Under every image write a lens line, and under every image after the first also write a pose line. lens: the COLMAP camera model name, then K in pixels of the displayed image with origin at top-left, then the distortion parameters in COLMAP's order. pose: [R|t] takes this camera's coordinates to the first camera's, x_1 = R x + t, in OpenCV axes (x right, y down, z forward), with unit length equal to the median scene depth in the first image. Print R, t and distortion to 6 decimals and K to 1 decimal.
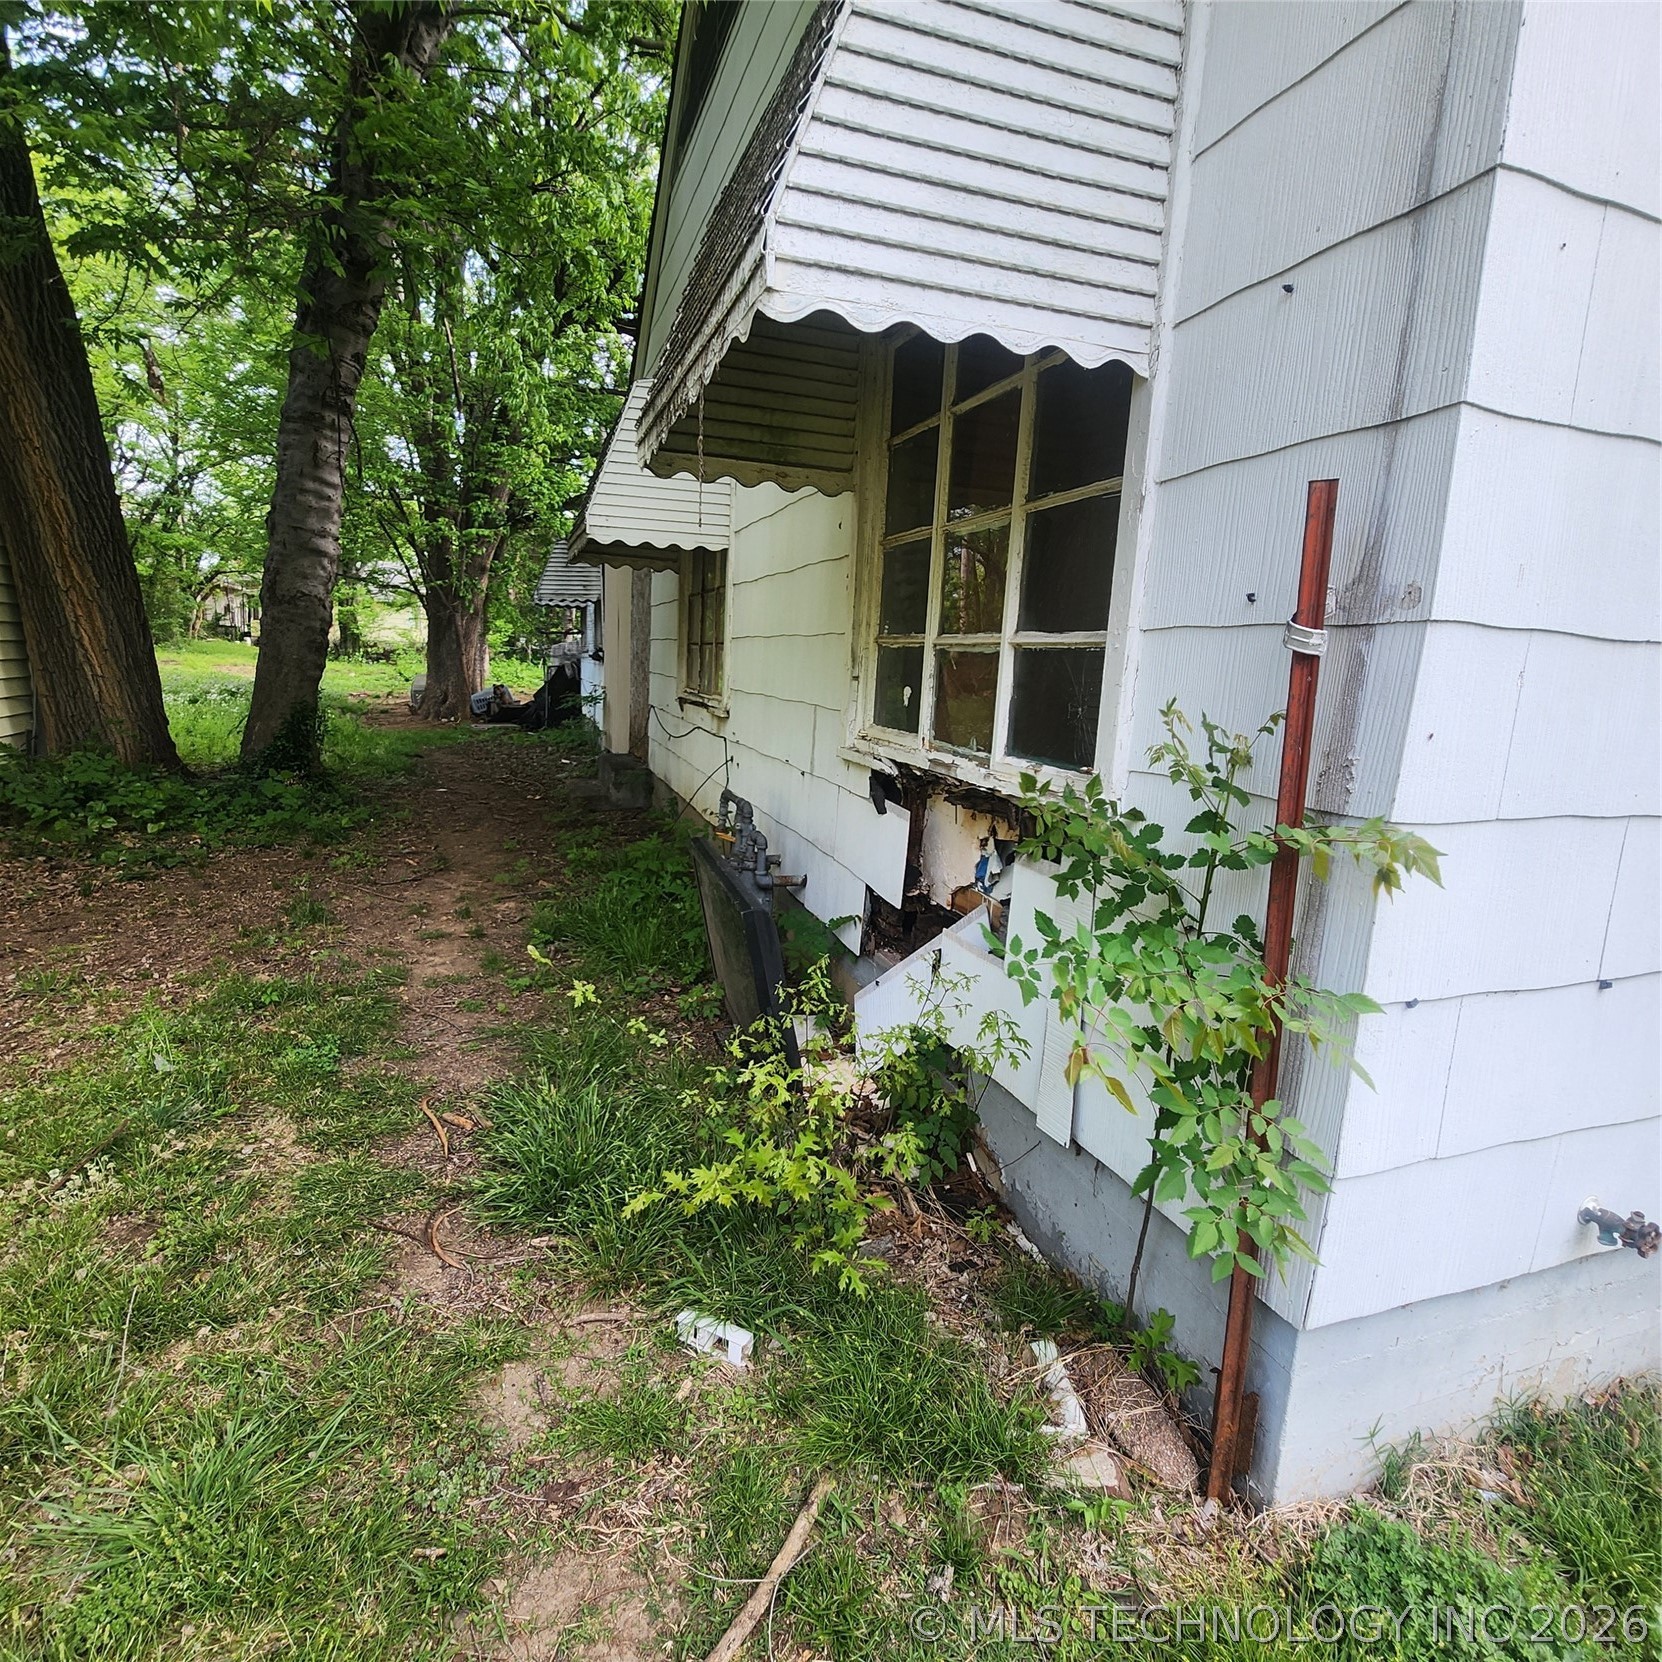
lens RADIAL K [[909.3, 0, 827.4], [0, 909.3, 823.4], [0, 0, 1]] dist [-0.002113, 0.001765]
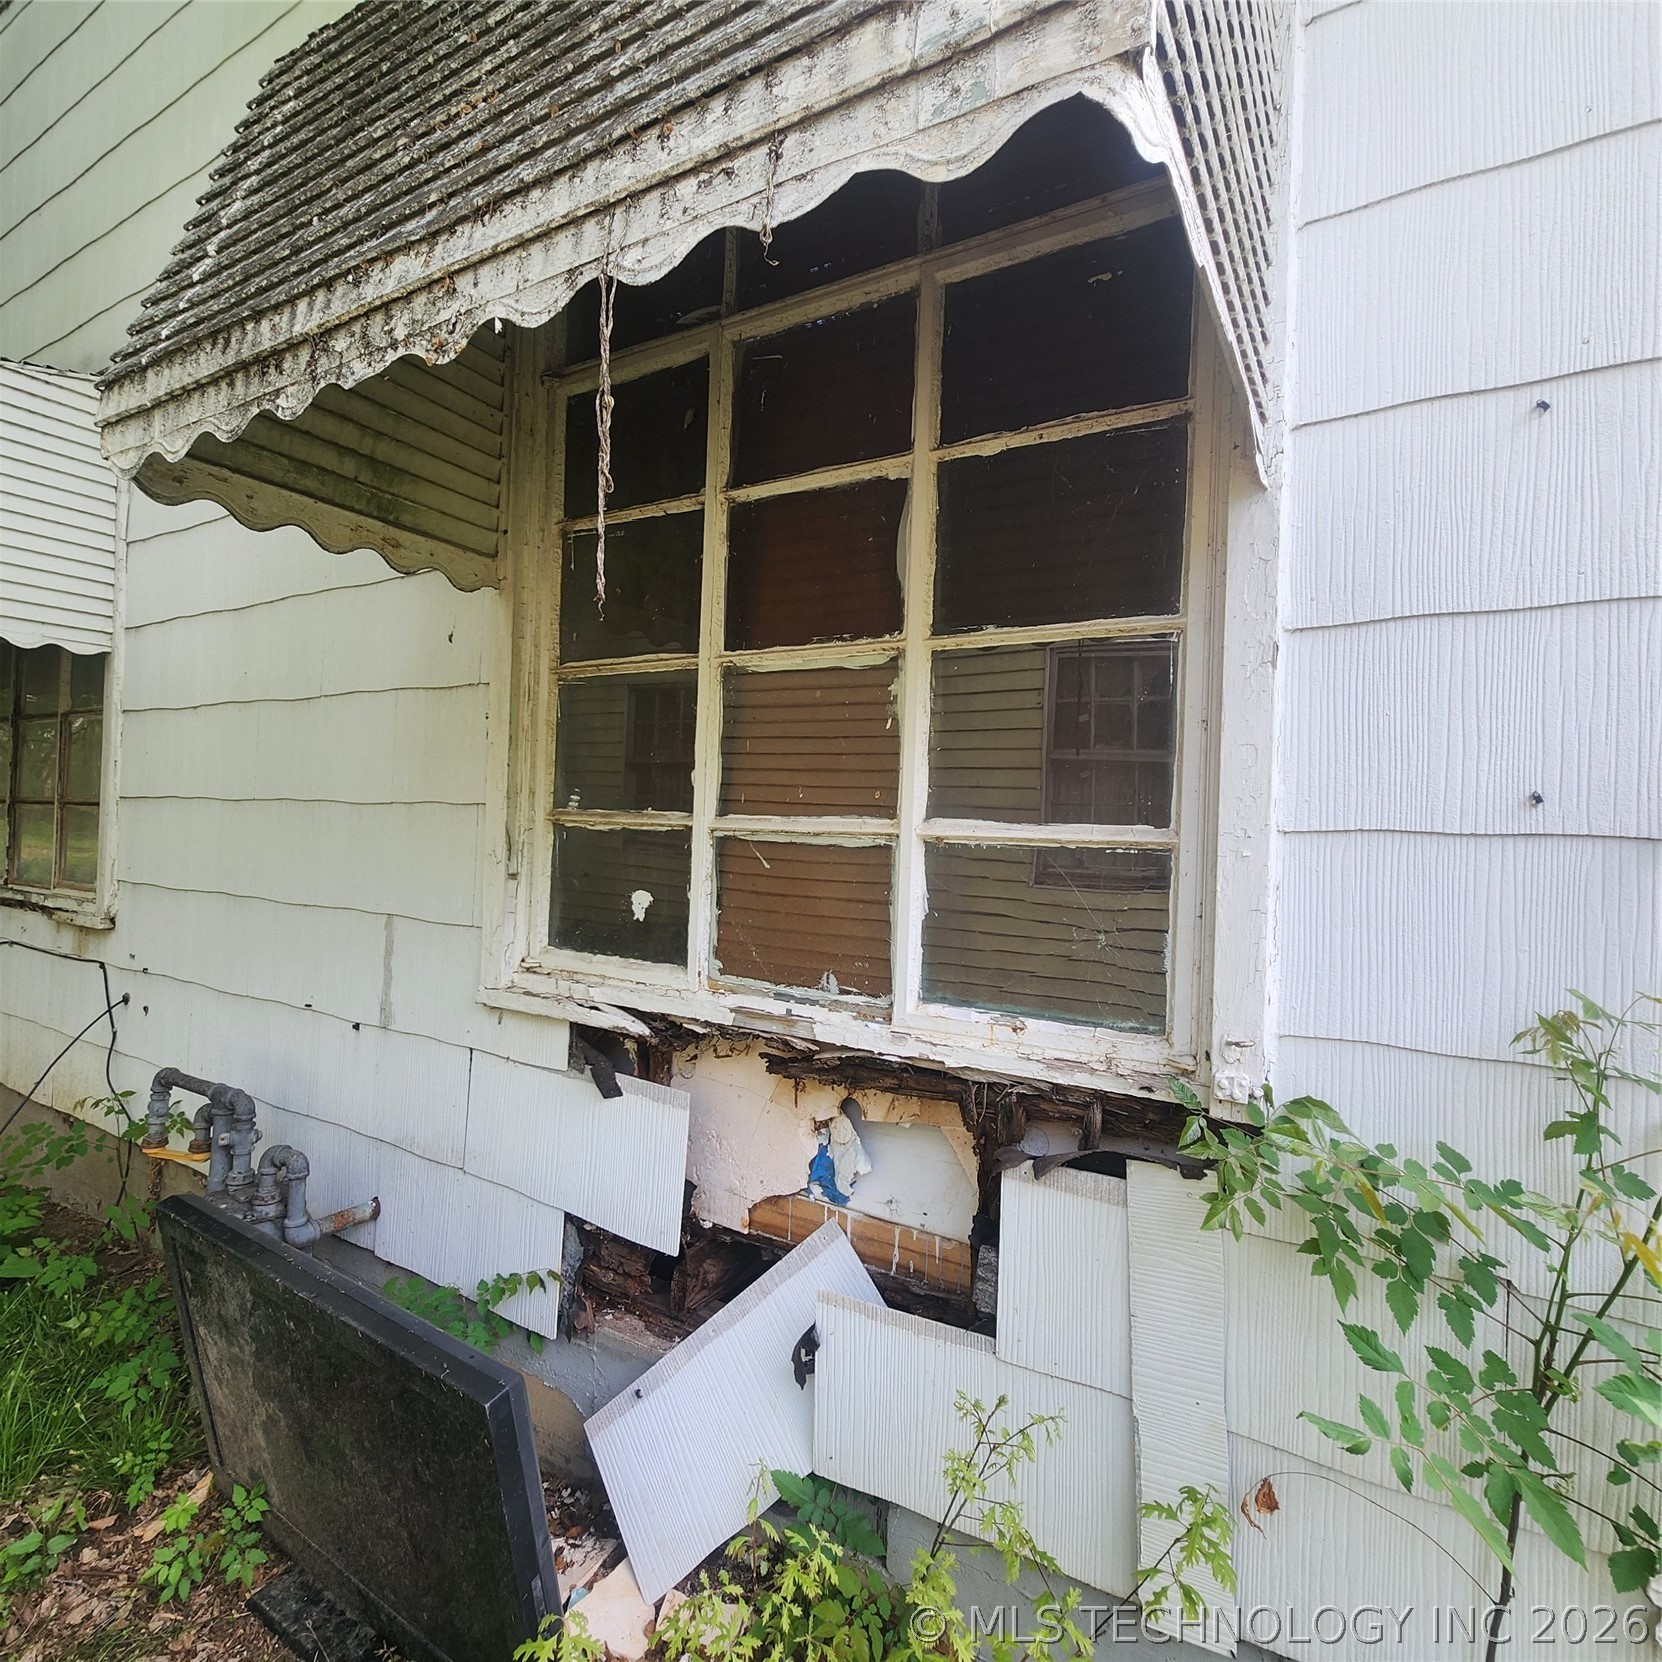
lens RADIAL K [[909.3, 0, 830.9], [0, 909.3, 829.3], [0, 0, 1]] dist [-0.002113, 0.001765]
pose [[0.765917, -0.016548, 0.642726, -0.221758], [0.112952, 0.987584, -0.109174, -0.107223], [-0.632940, 0.156216, 0.758277, 0.417931]]
